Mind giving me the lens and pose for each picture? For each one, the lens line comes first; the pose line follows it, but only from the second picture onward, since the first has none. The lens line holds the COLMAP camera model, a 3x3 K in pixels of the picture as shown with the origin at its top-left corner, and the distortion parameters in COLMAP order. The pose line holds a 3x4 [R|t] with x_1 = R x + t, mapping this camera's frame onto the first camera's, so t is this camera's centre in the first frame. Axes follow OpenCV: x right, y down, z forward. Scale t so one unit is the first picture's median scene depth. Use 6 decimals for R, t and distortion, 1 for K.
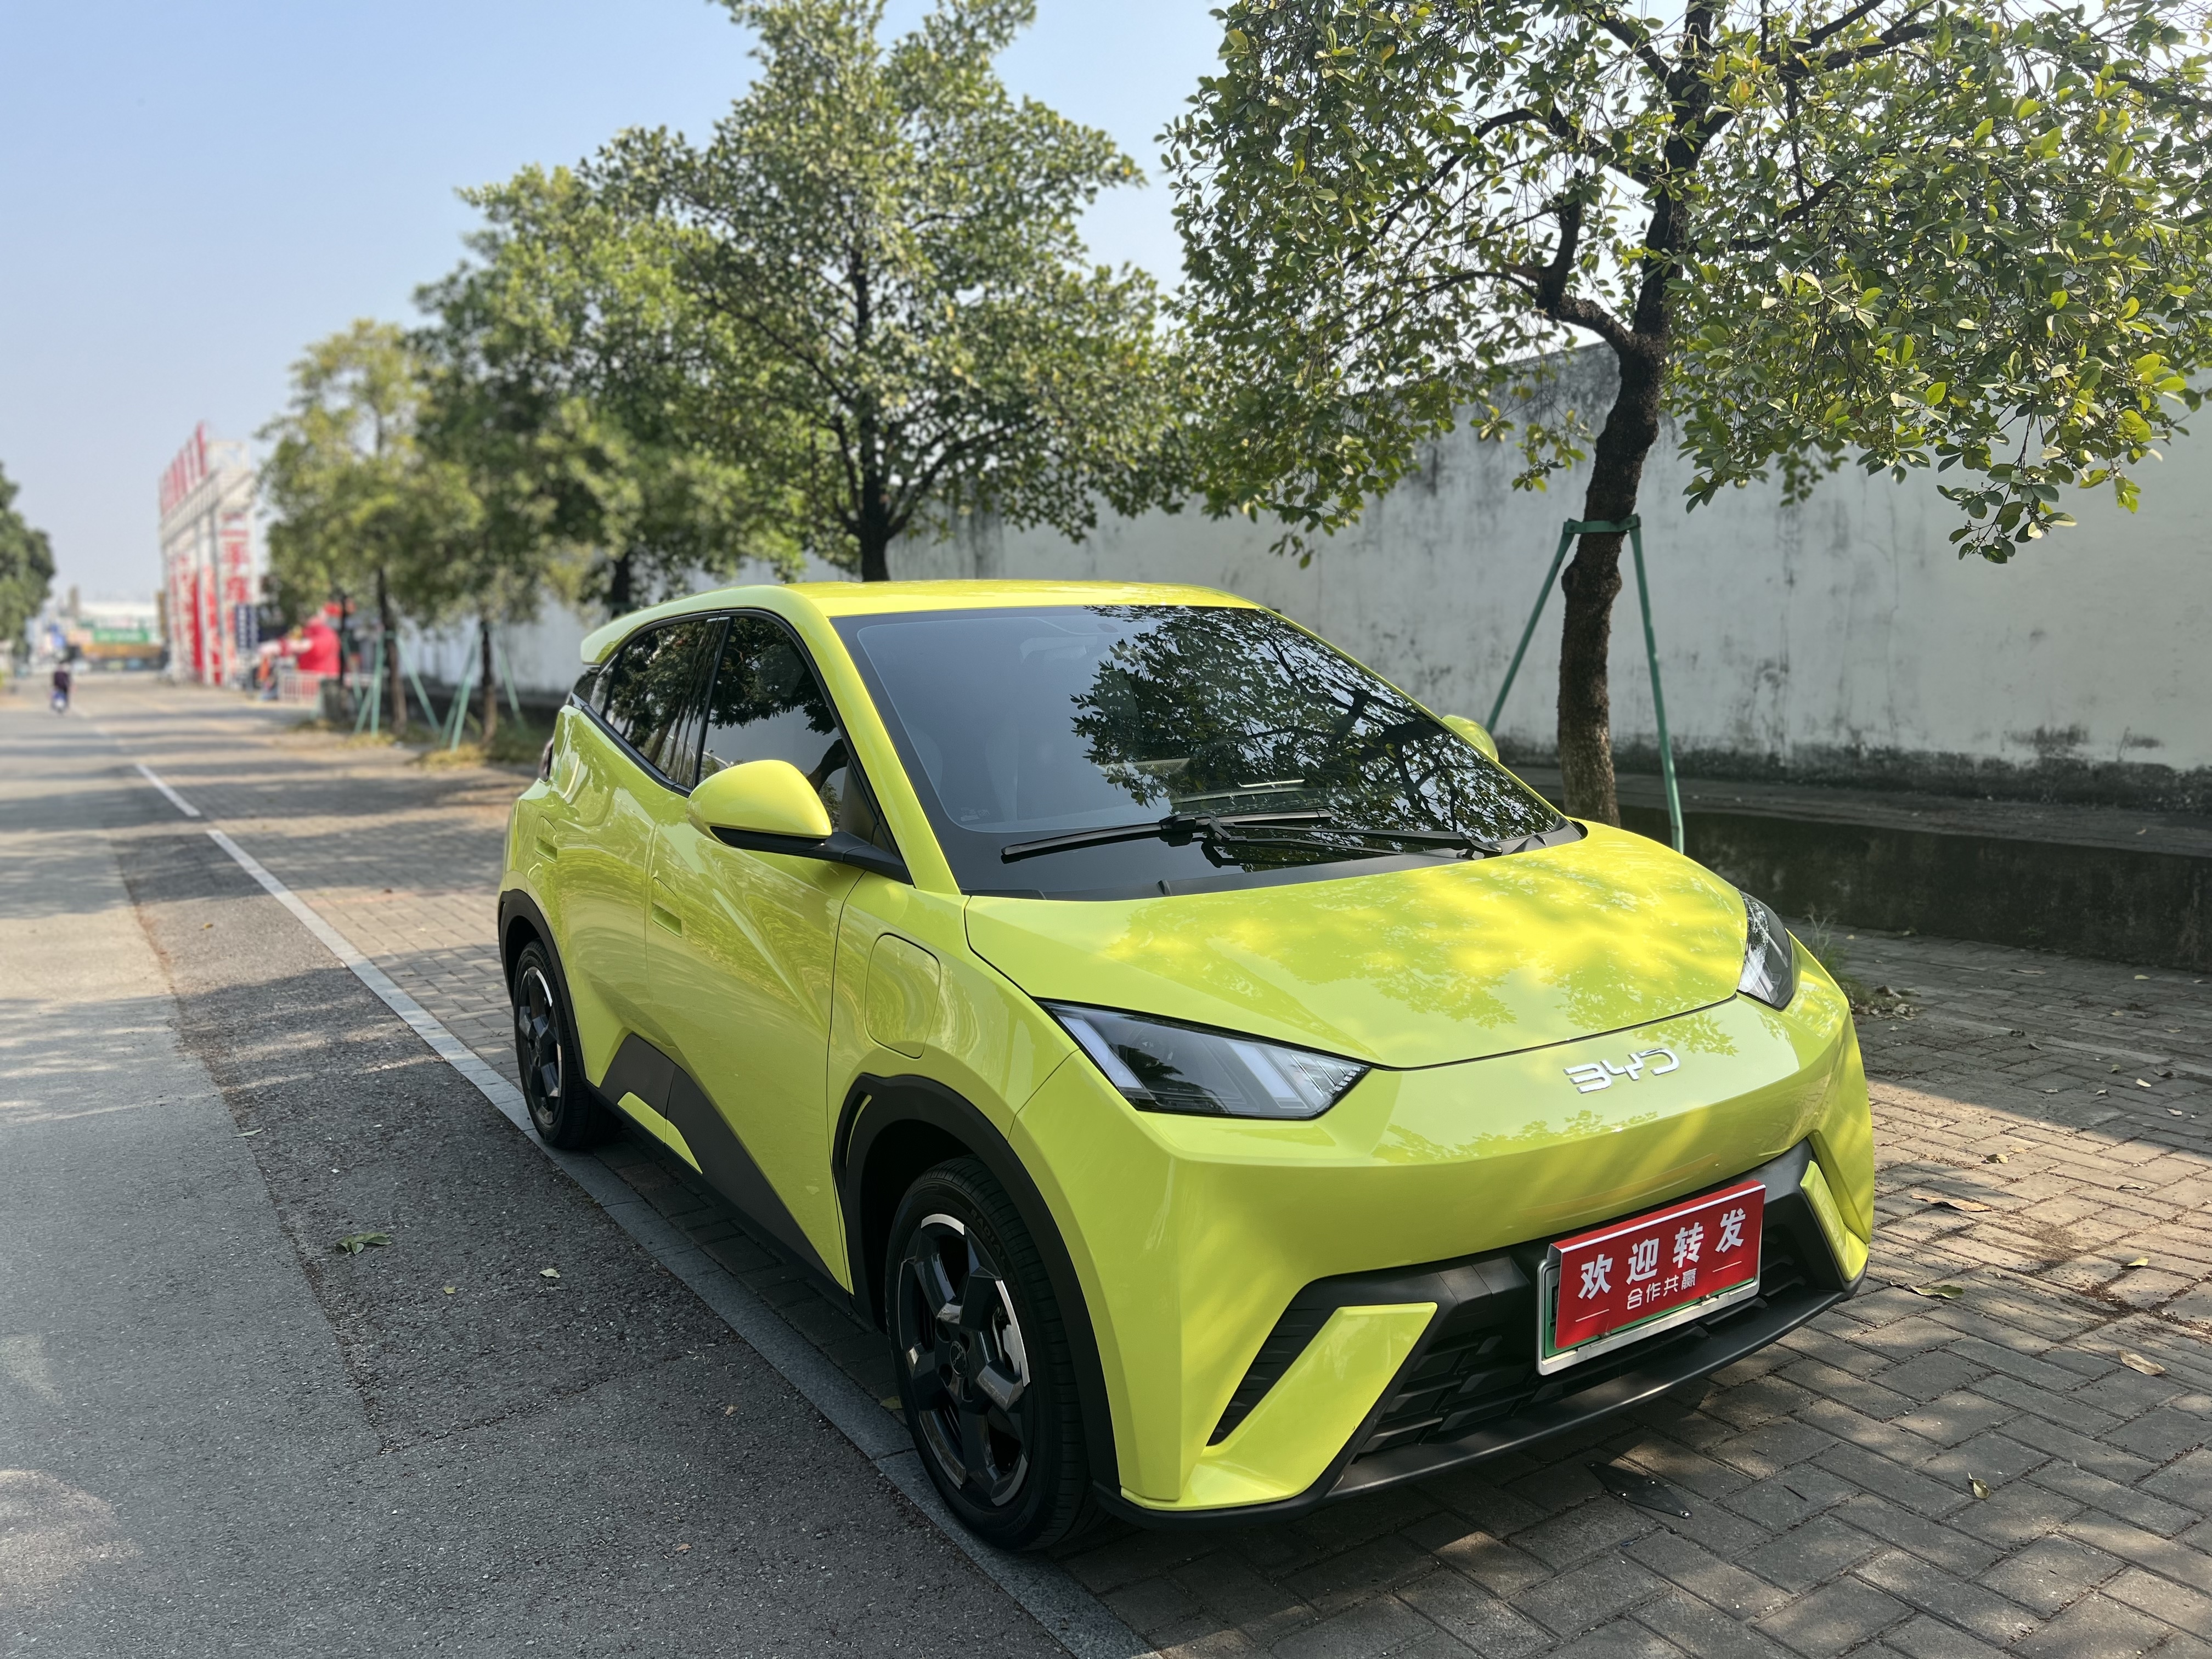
lens RADIAL K [[1660.2, 0, 1107.5], [0, 1660.2, 827.1], [0, 0, 1]] dist [0.041783, -0.040668]
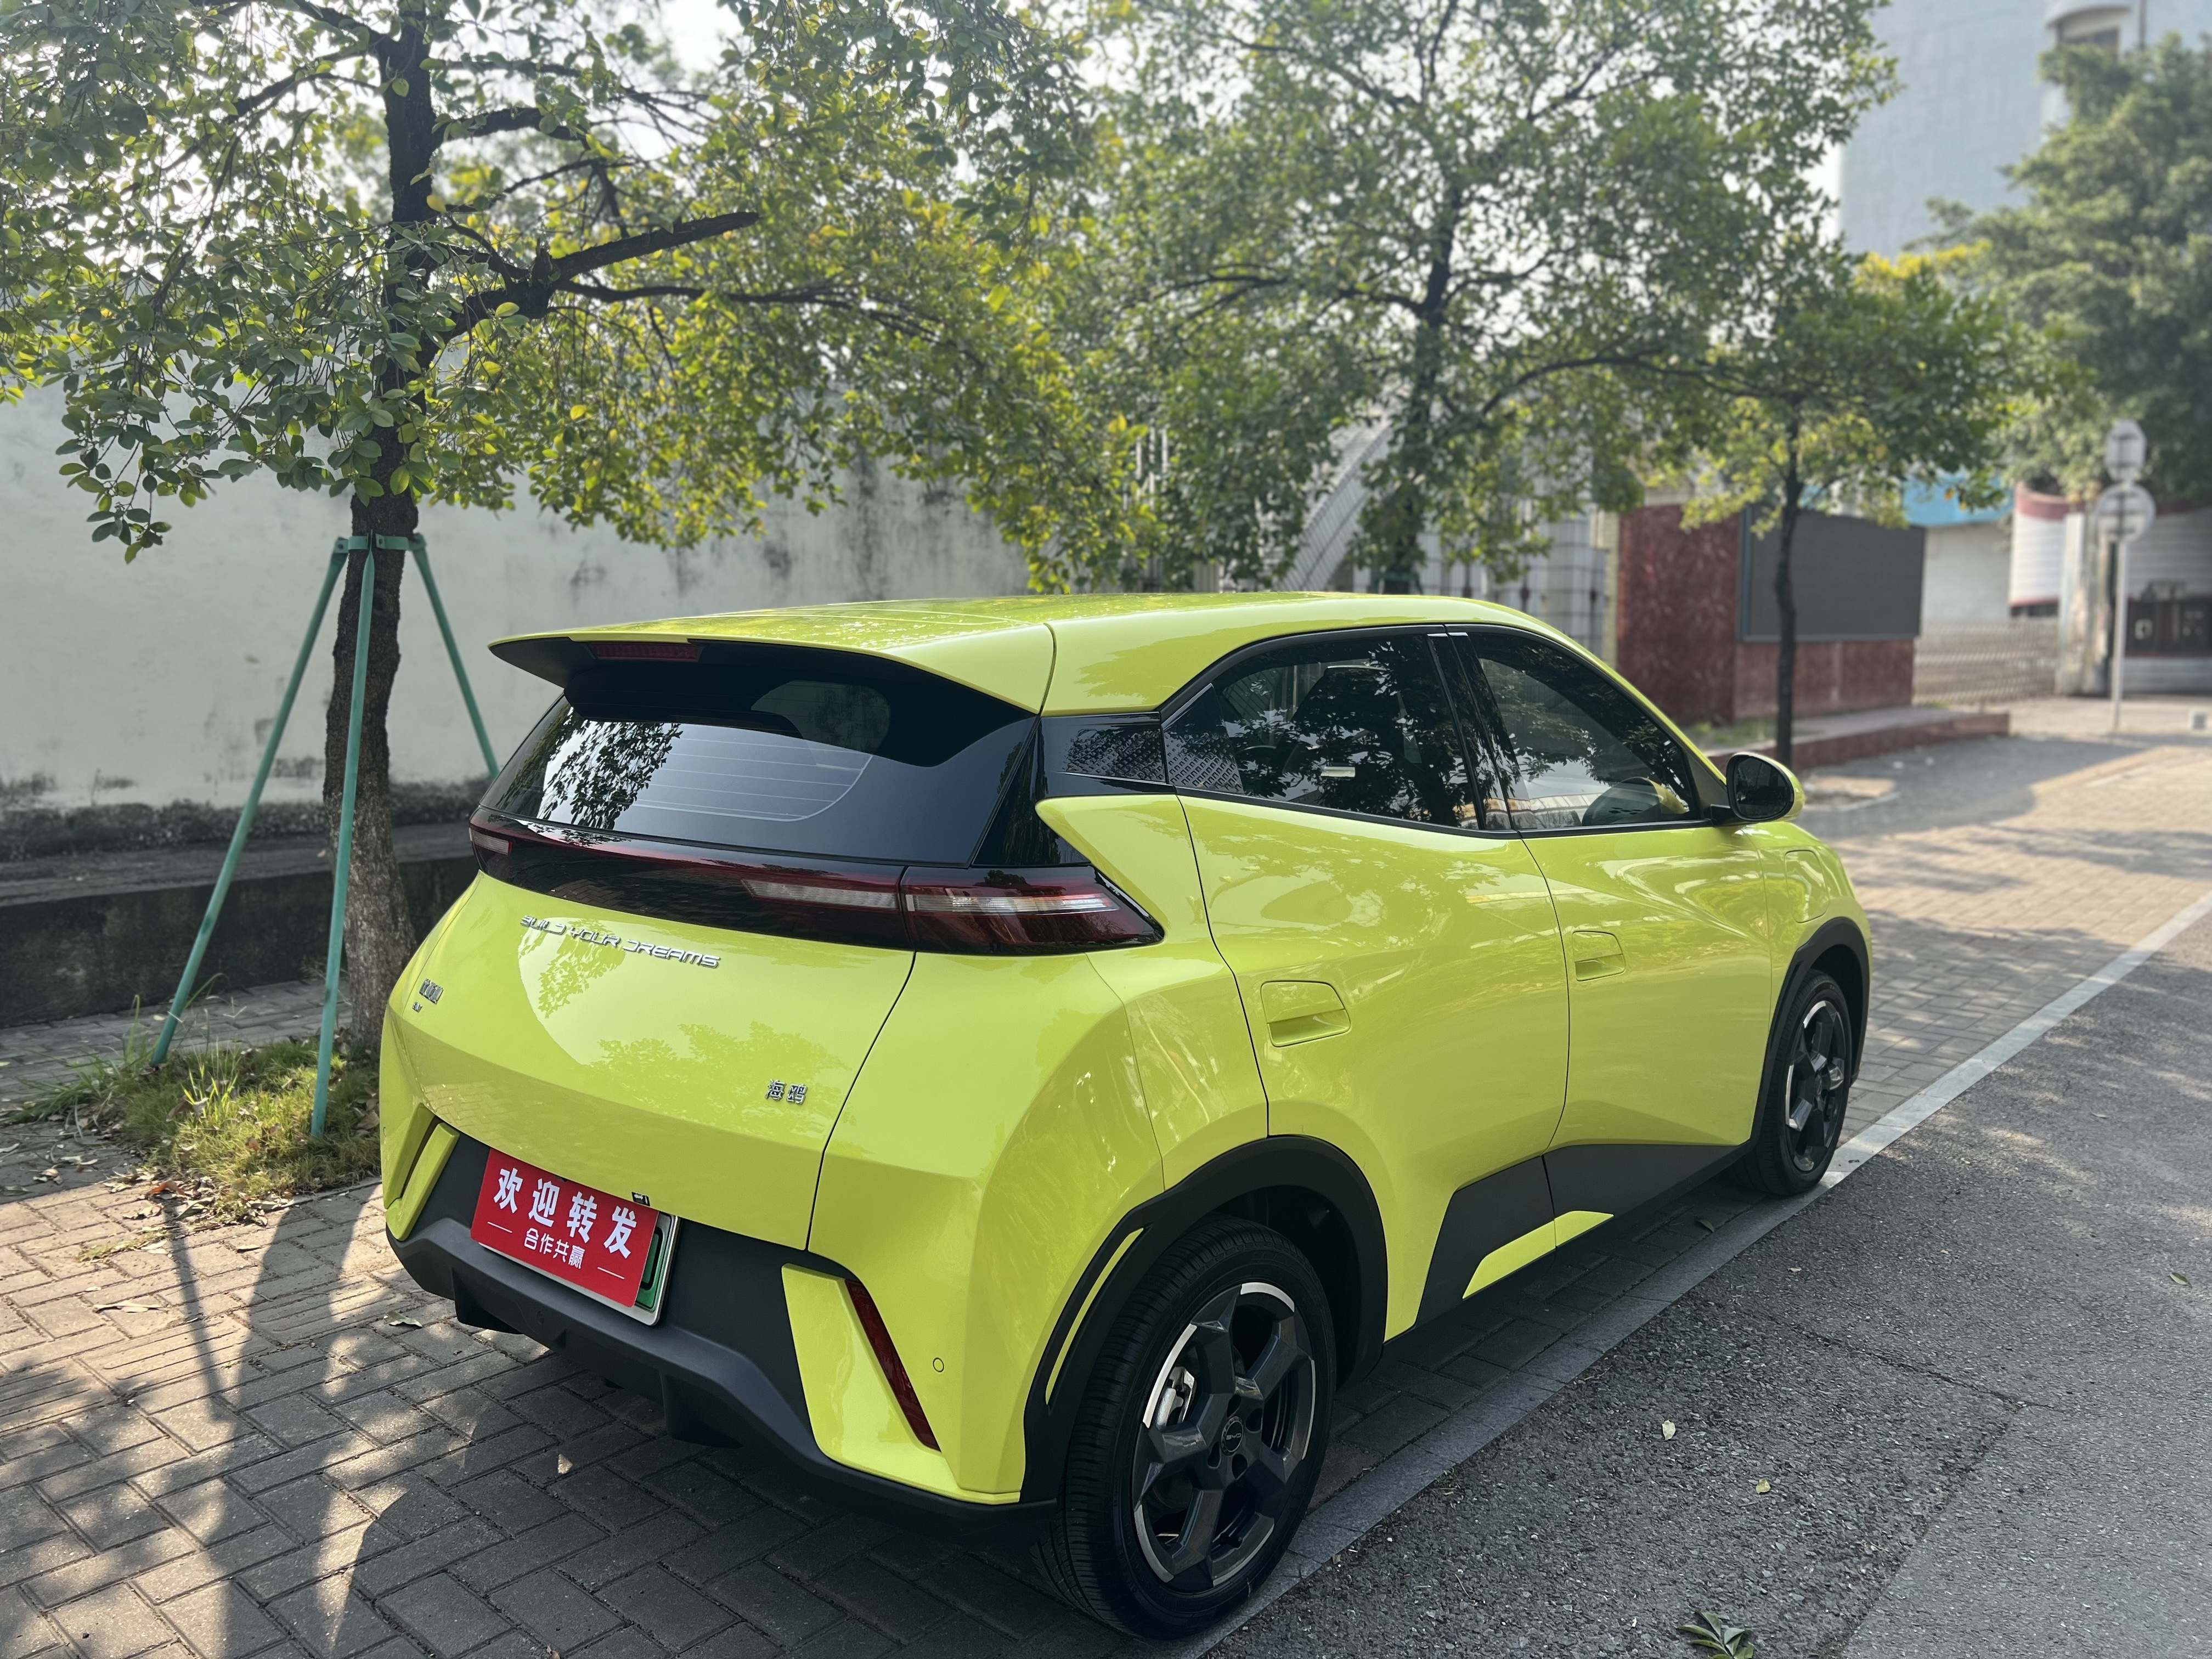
lens RADIAL K [[1660.2, 0, 1118.0], [0, 1660.2, 837.6], [0, 0, 1]] dist [0.041783, -0.040668]
pose [[-0.271417, -0.095221, 0.957740, -1.035771], [0.121675, 0.983715, 0.132285, -0.163093], [-0.954740, 0.152437, -0.255411, 1.445194]]
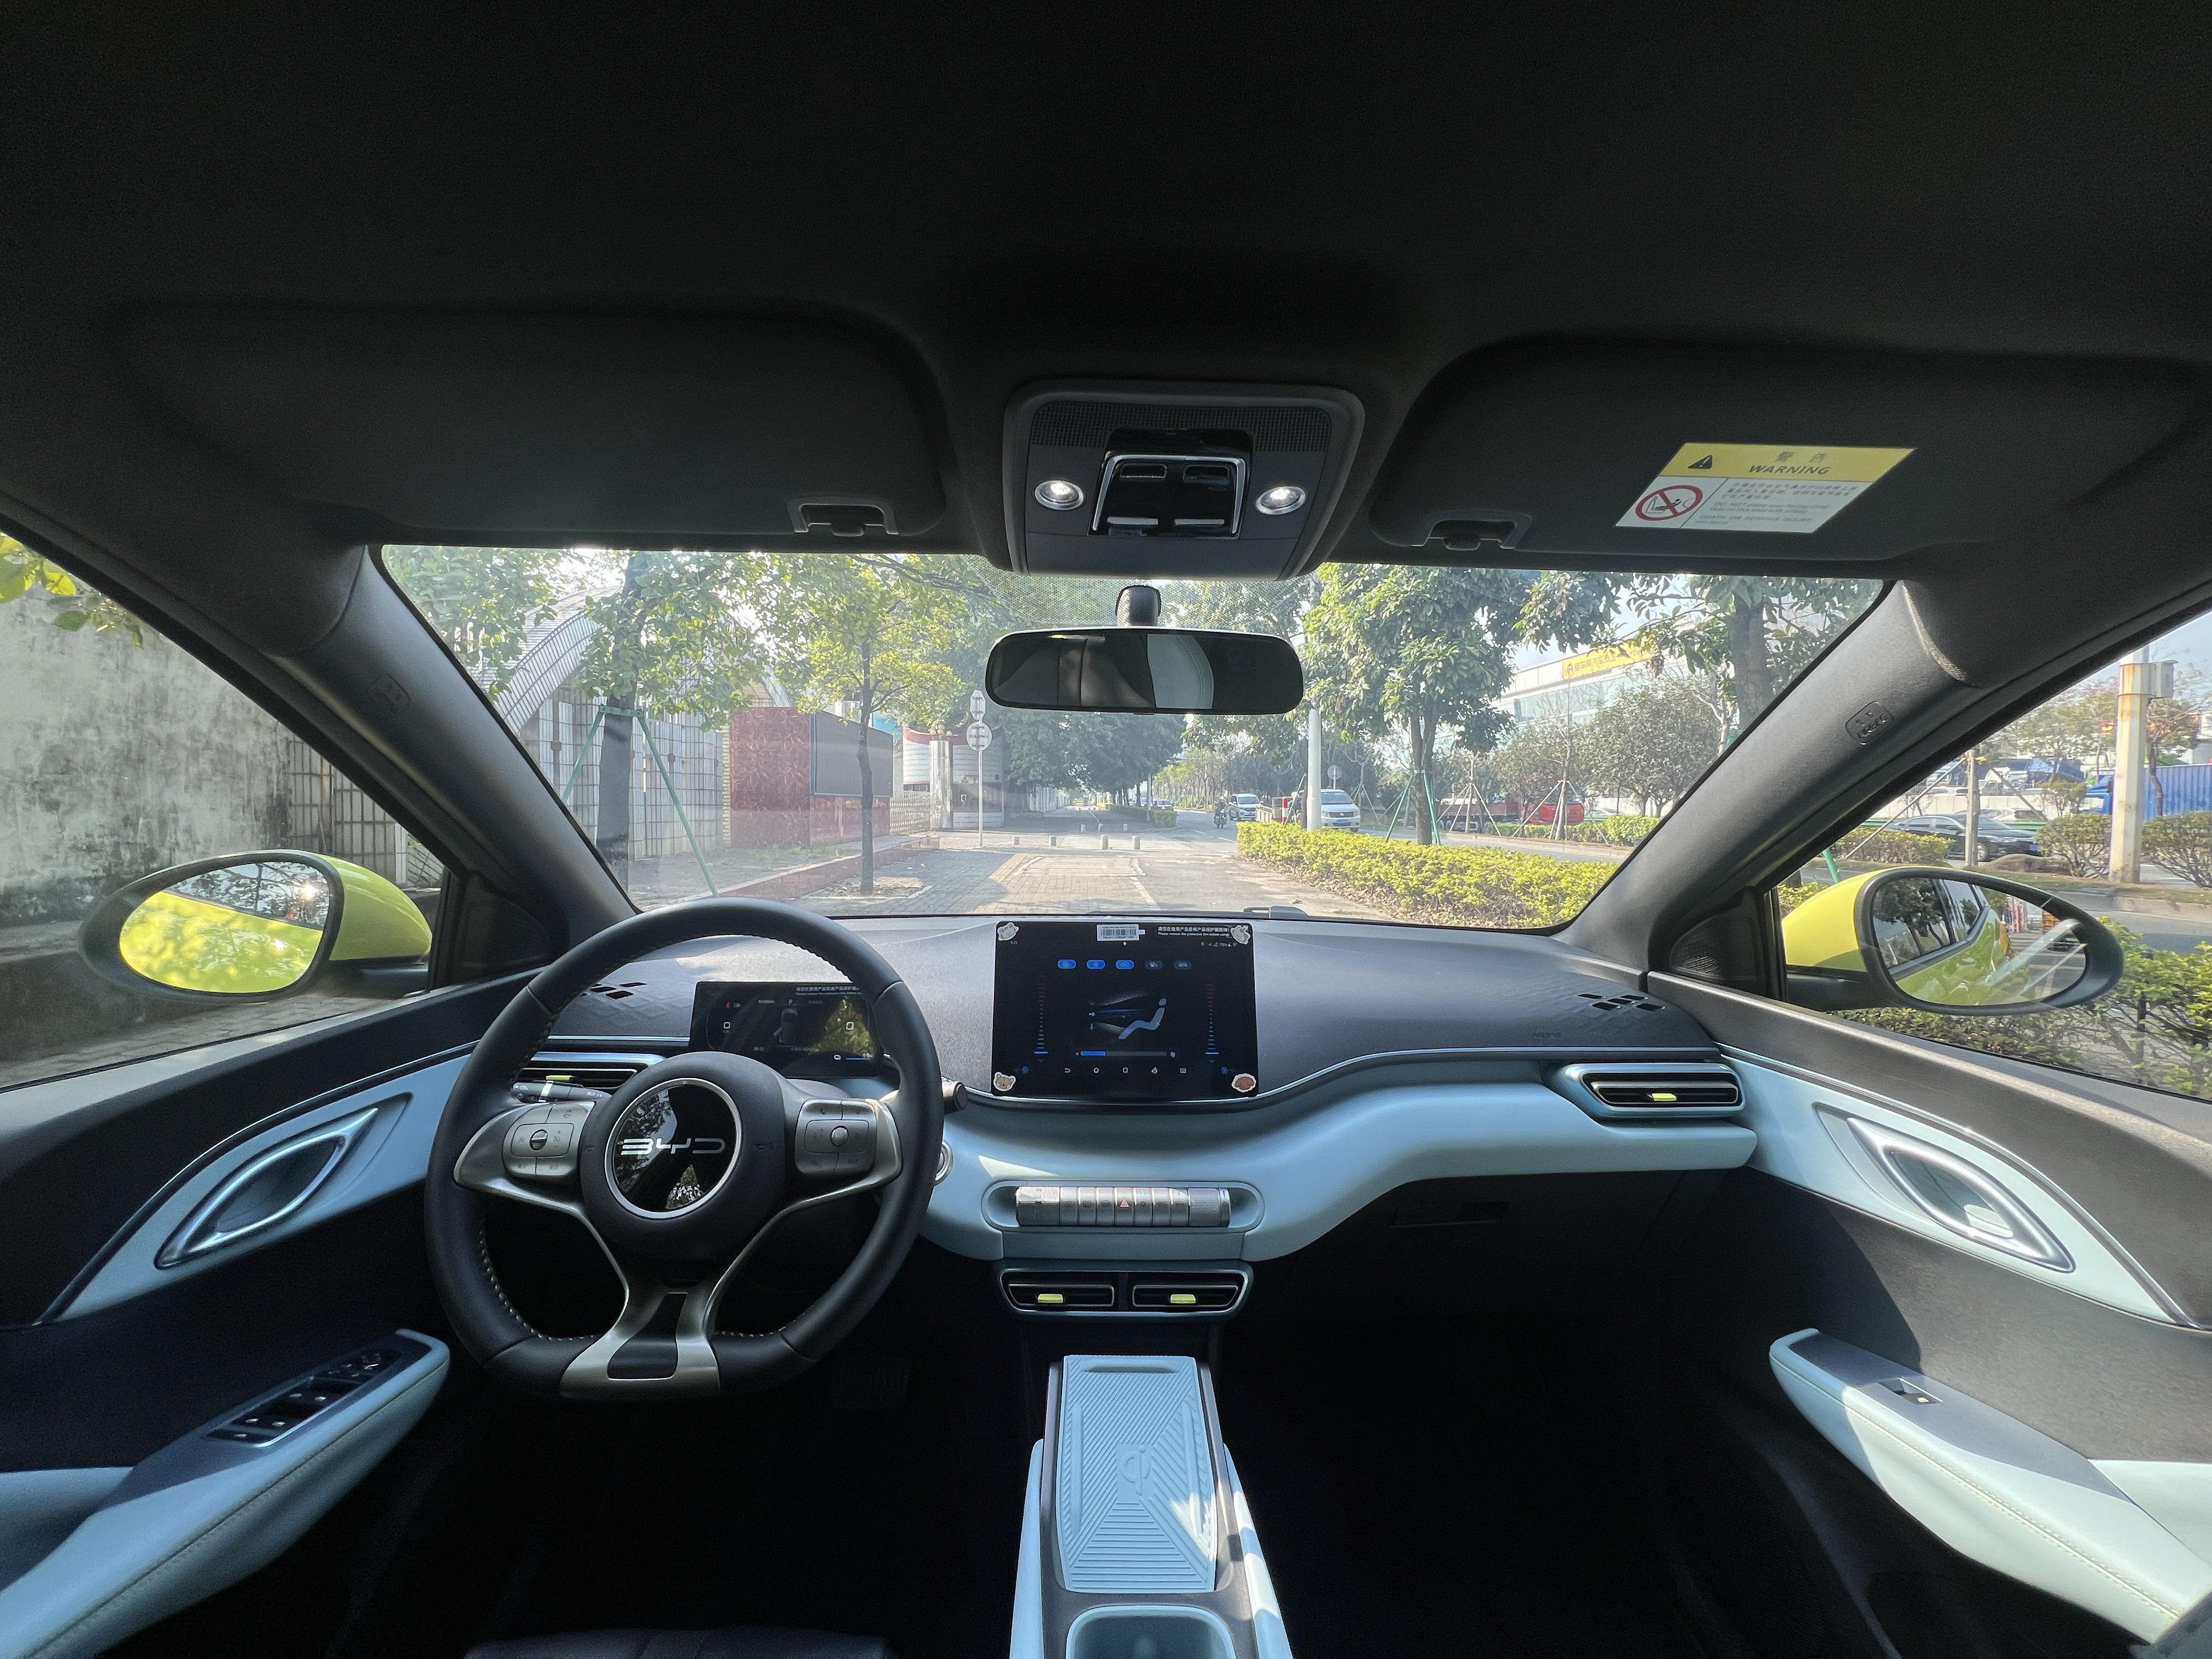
lens RADIAL K [[879.0, 0, 1092.5], [0, 879.0, 812.7], [0, 0, 1]] dist [-0.011789, -0.000240]
pose [[-0.848679, 0.007121, 0.528861, -0.082277], [0.069314, 0.992783, 0.097863, -0.088664], [-0.524347, 0.119712, -0.843048, 1.148401]]
